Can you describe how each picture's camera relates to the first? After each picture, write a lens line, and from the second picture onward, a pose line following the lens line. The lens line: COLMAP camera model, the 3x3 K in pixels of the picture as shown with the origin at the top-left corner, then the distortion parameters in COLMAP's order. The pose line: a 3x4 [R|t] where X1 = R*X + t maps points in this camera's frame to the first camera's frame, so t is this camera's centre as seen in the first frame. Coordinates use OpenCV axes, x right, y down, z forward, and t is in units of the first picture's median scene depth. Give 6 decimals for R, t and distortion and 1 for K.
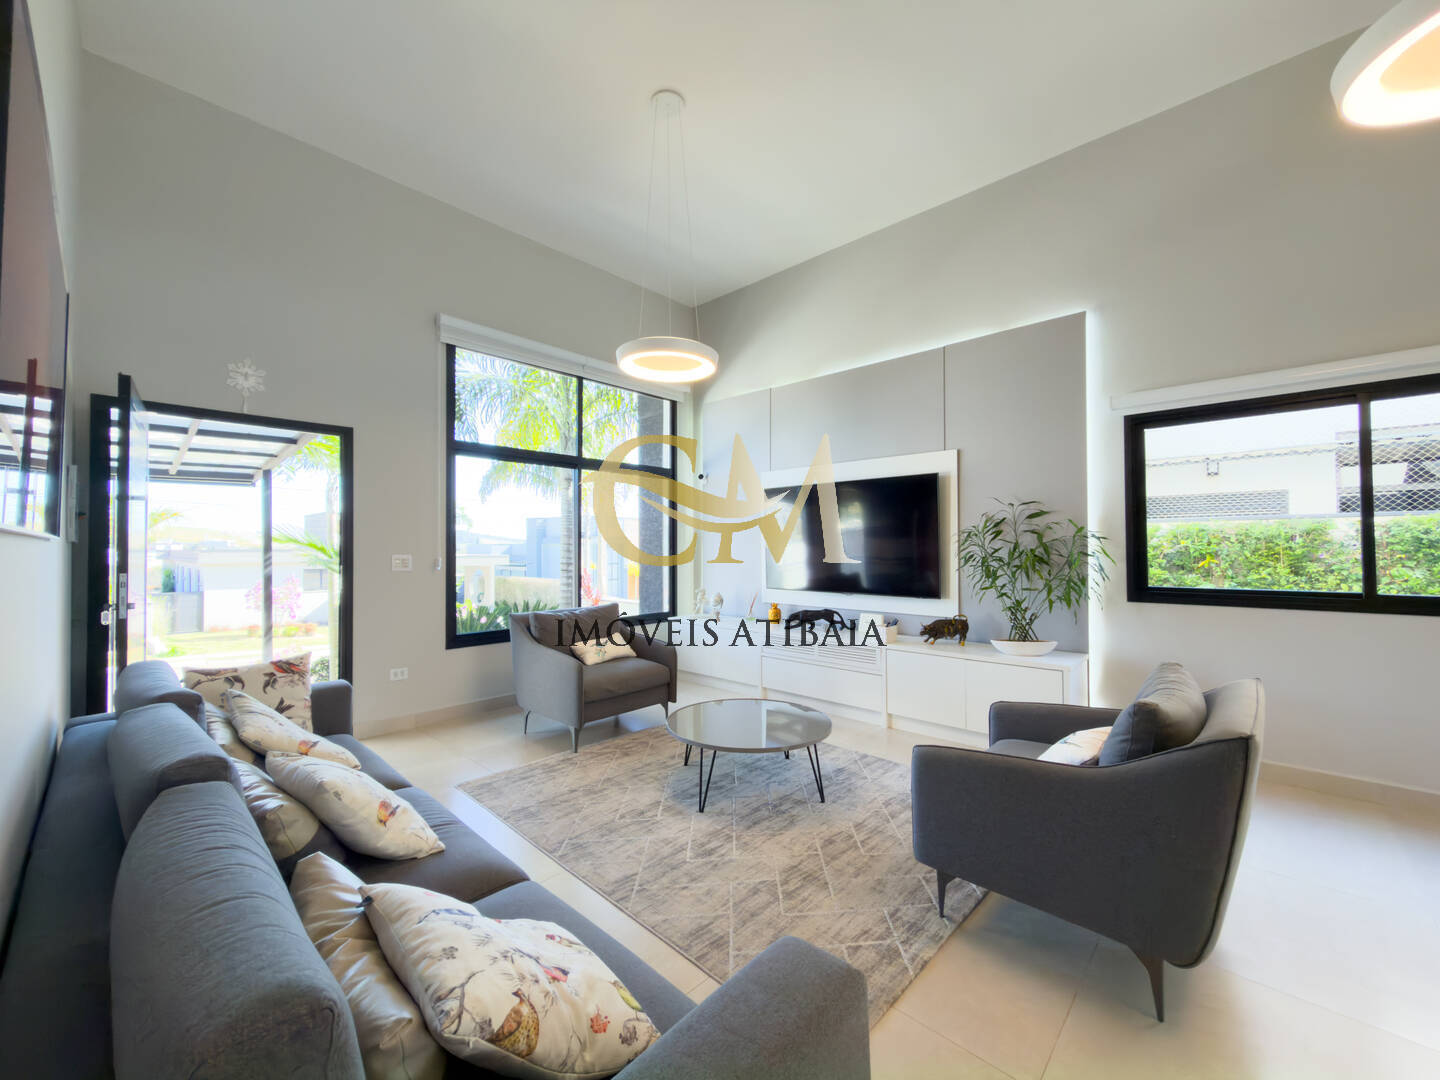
lens RADIAL K [[573.8, 0, 720.0], [0, 573.8, 540.0], [0, 0, 1]] dist [0.000590, 0.000208]
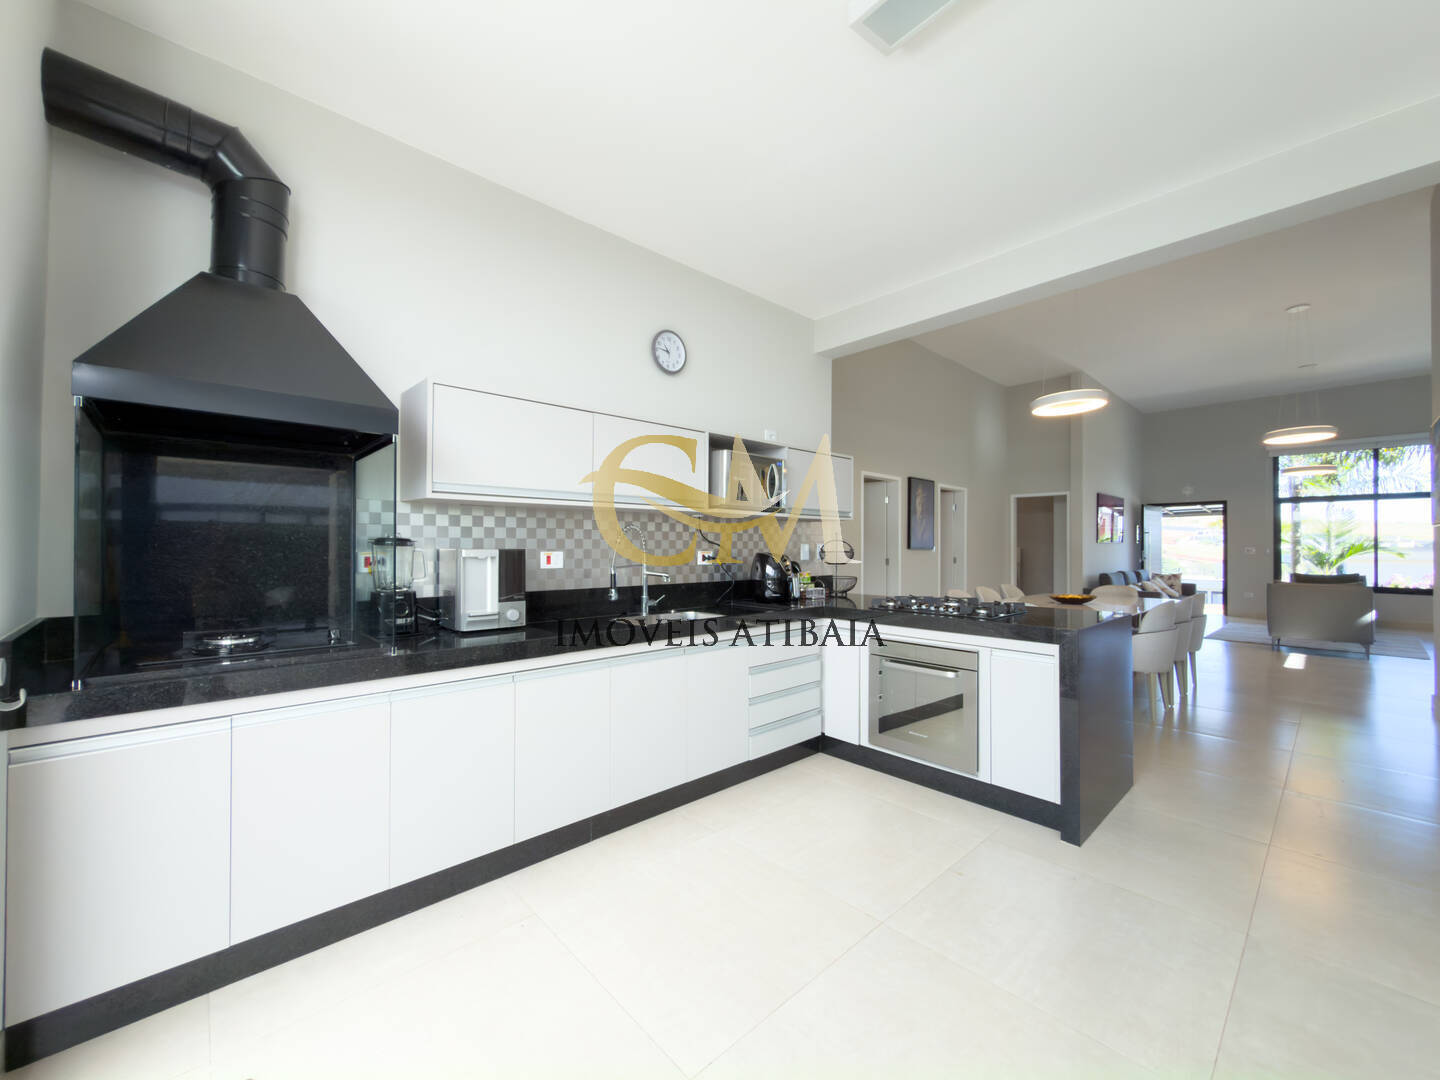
lens RADIAL K [[573.8, 0, 720.0], [0, 573.8, 540.0], [0, 0, 1]] dist [0.000590, 0.000208]
pose [[-0.082322, -0.004891, -0.996594, 2.020437], [0.013387, 0.999892, -0.006013, -0.021999], [0.996516, -0.013836, -0.082247, -1.041435]]
